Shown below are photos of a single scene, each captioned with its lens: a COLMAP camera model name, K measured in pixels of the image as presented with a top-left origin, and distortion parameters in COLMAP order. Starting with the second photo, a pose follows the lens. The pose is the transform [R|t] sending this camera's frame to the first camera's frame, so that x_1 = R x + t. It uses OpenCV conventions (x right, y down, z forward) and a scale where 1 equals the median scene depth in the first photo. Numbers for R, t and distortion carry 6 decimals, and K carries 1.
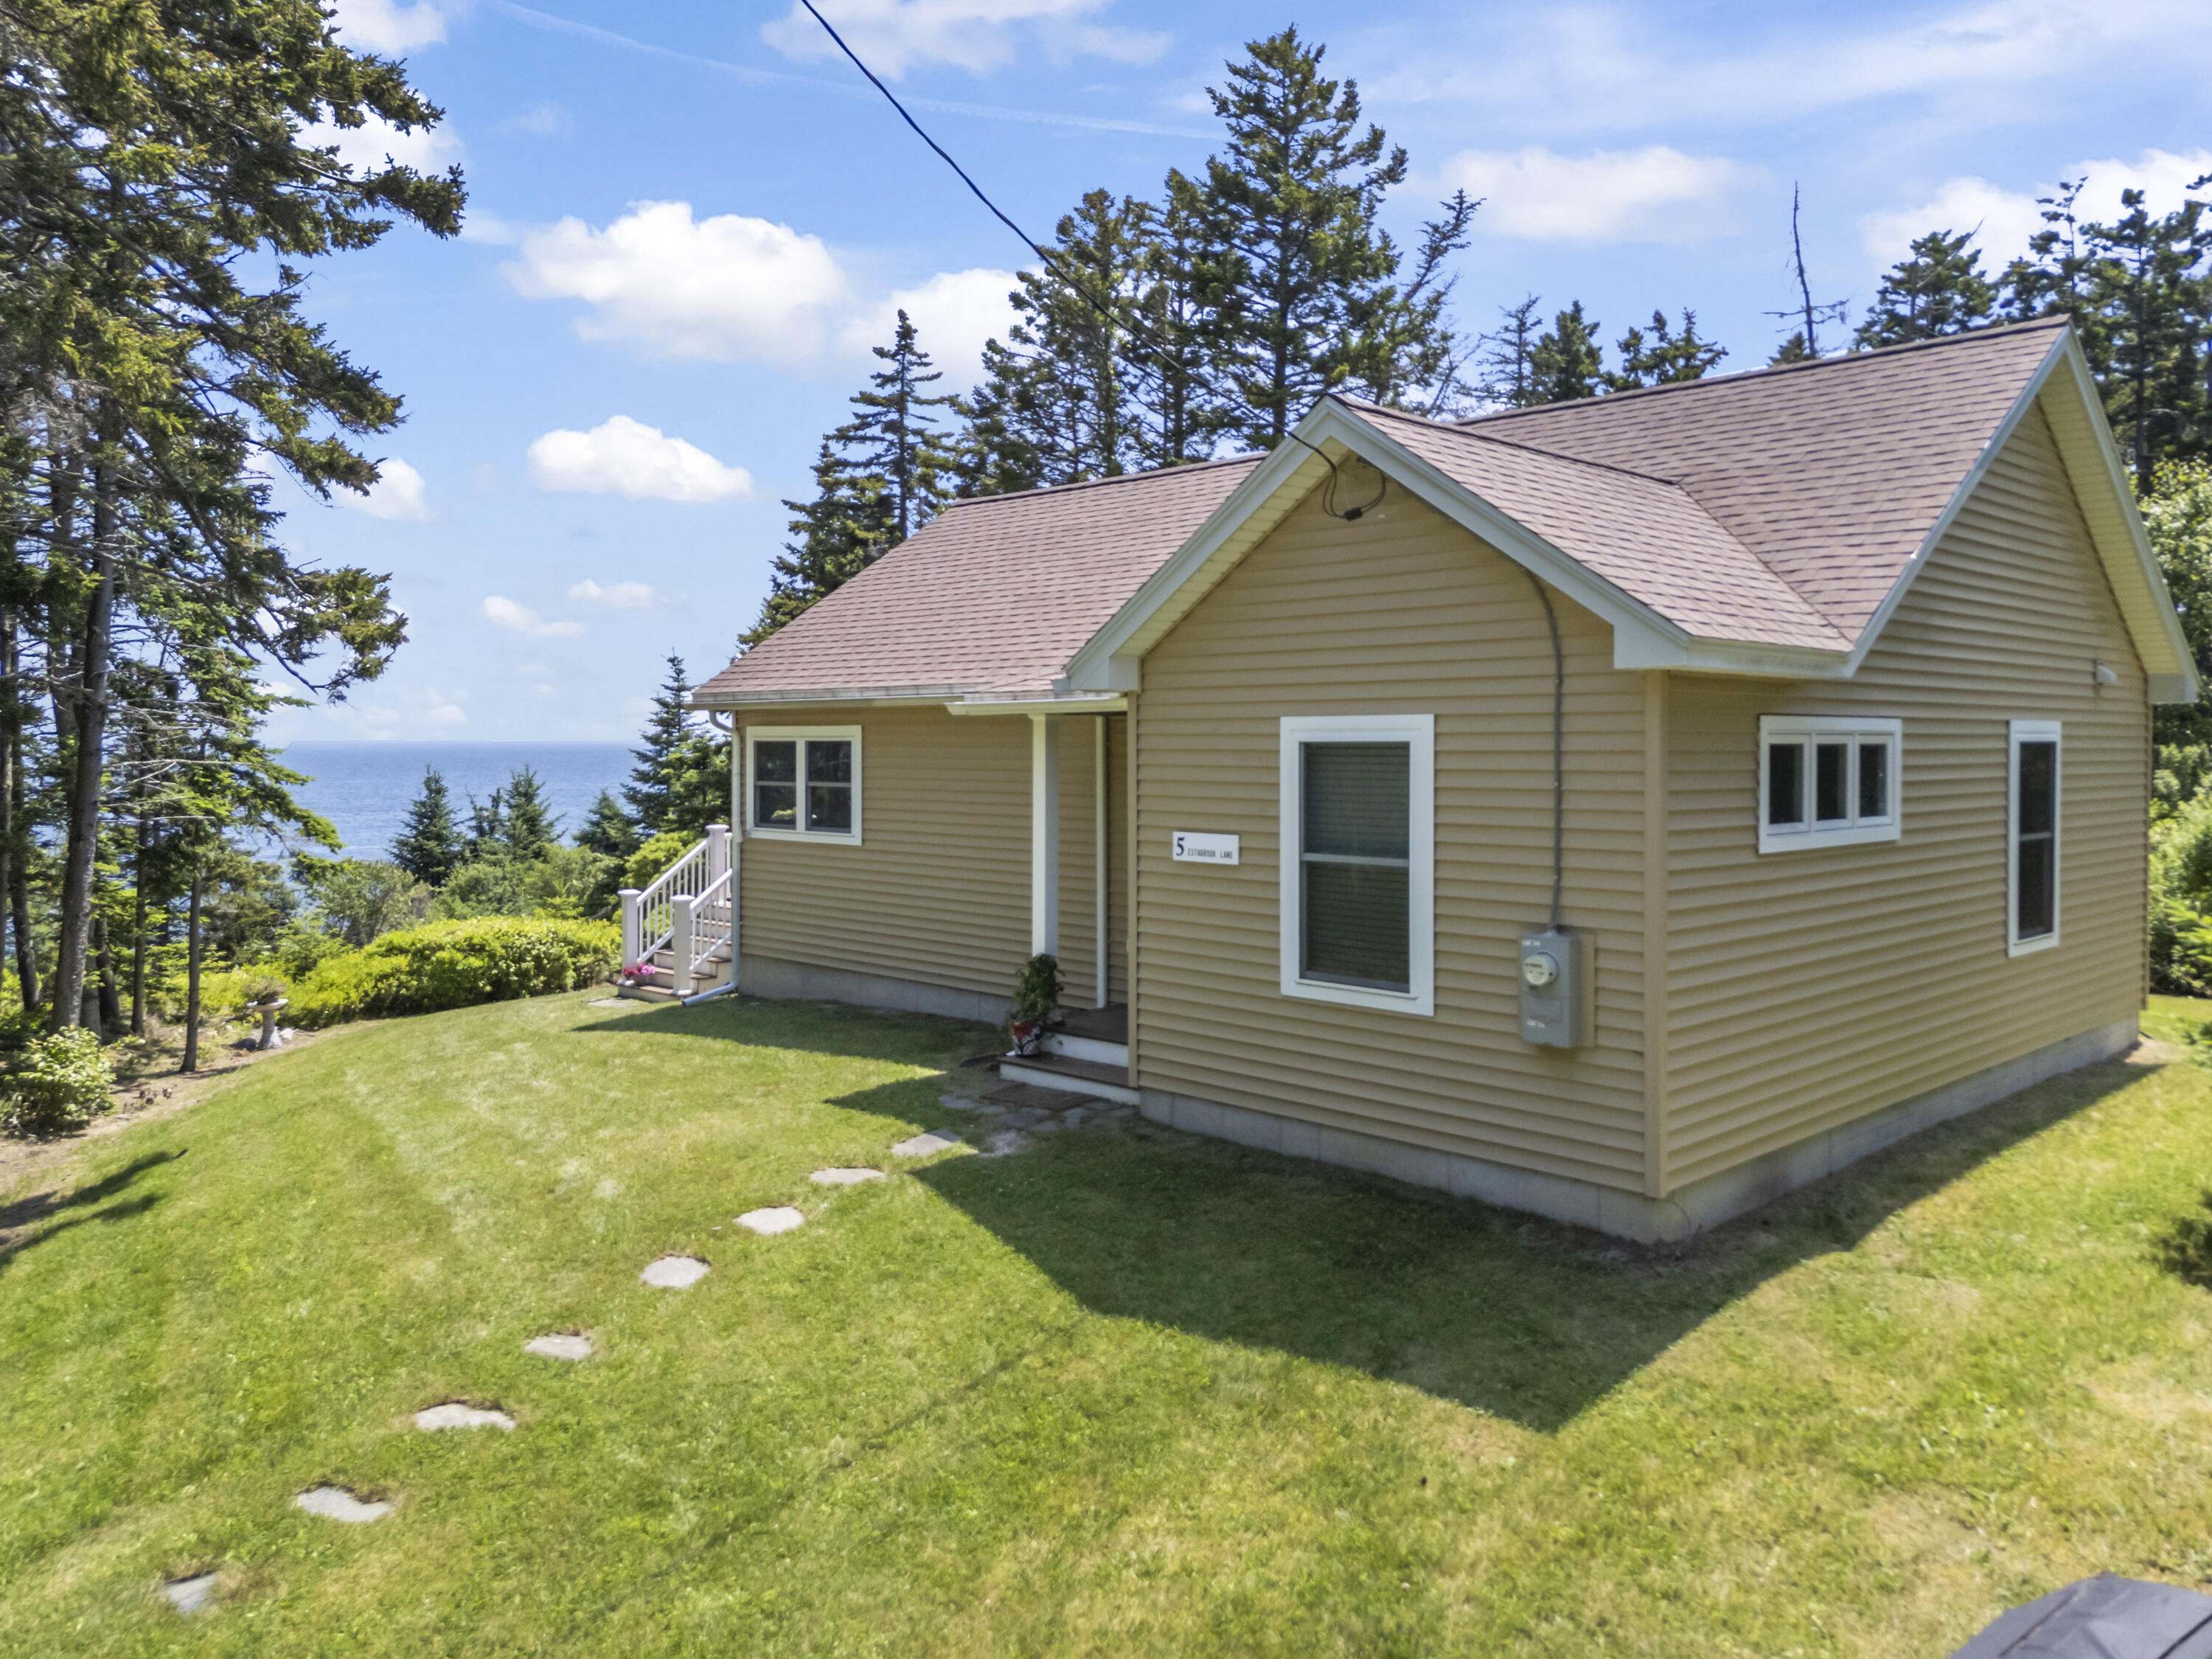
lens RADIAL K [[1659.4, 0, 1125.6], [0, 1659.4, 747.6], [0, 0, 1]] dist [0.041996, -0.000122]
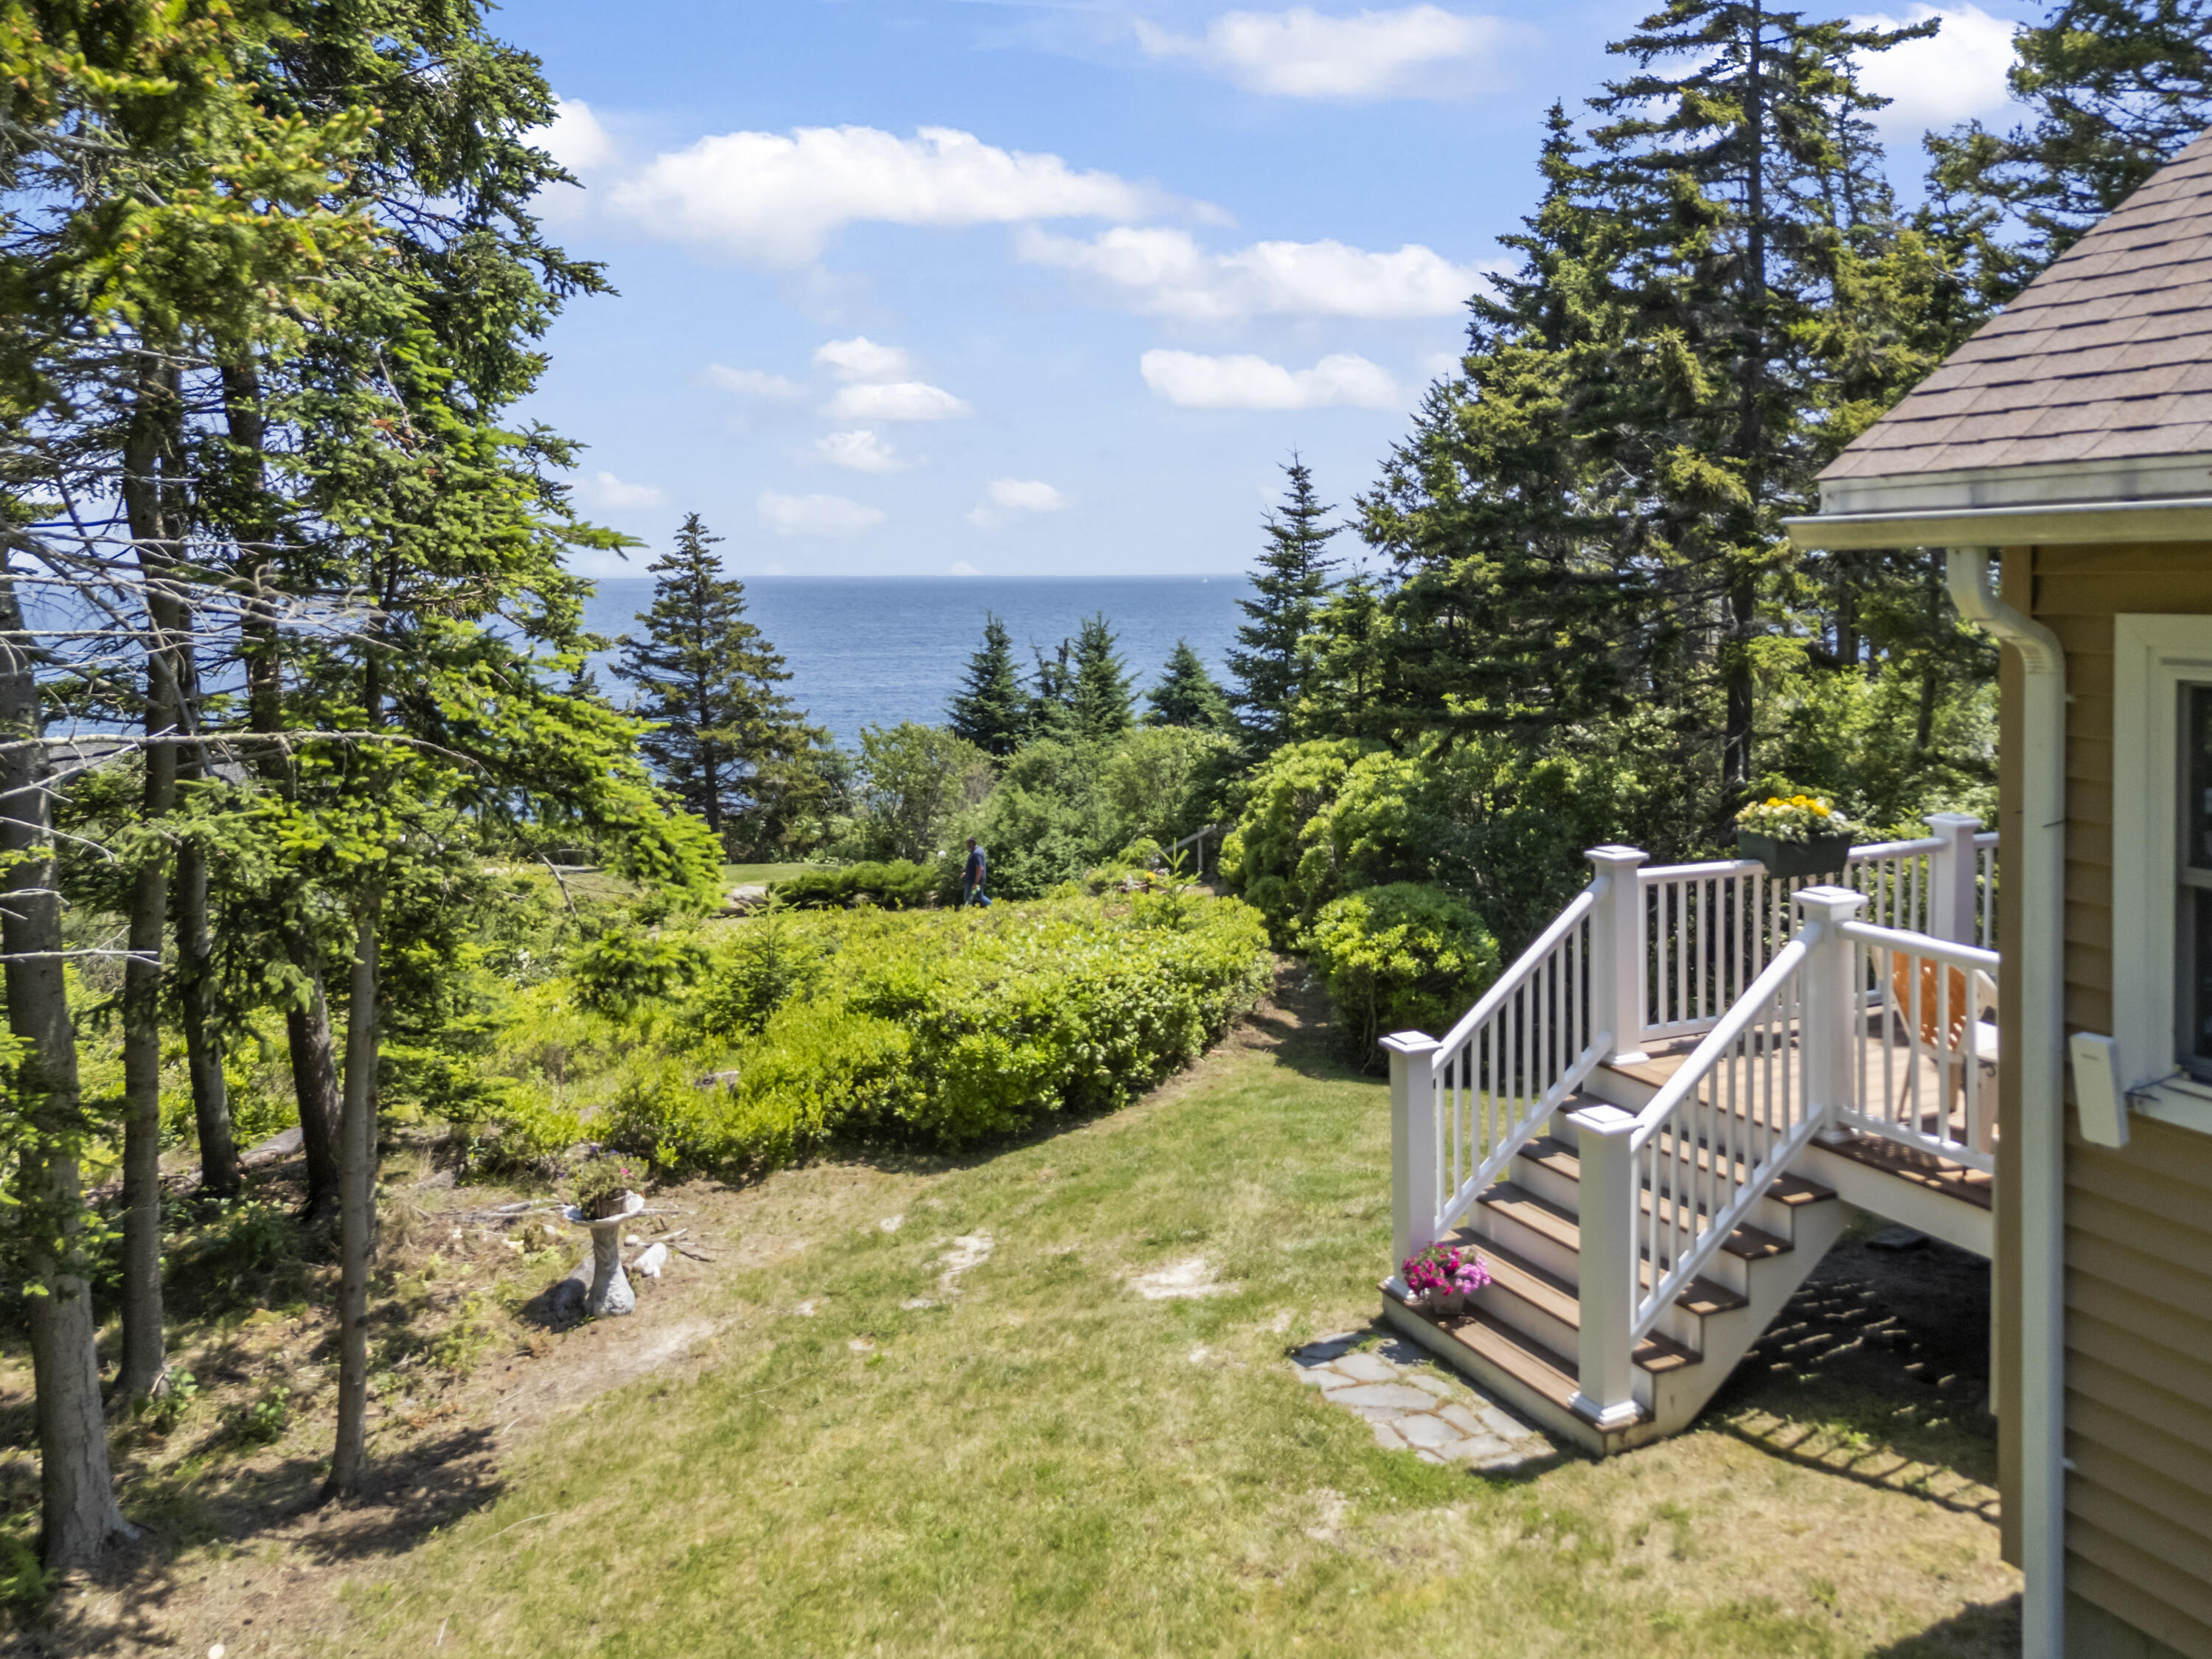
lens RADIAL K [[1655.2, 0, 1127.7], [0, 1655.2, 797.6], [0, 0, 1]] dist [0.112494, -0.133603]
pose [[0.948929, 0.042654, -0.312593, -0.129990], [-0.001904, 0.991575, 0.129520, -0.007602], [0.315484, -0.122310, 0.941016, 0.340627]]
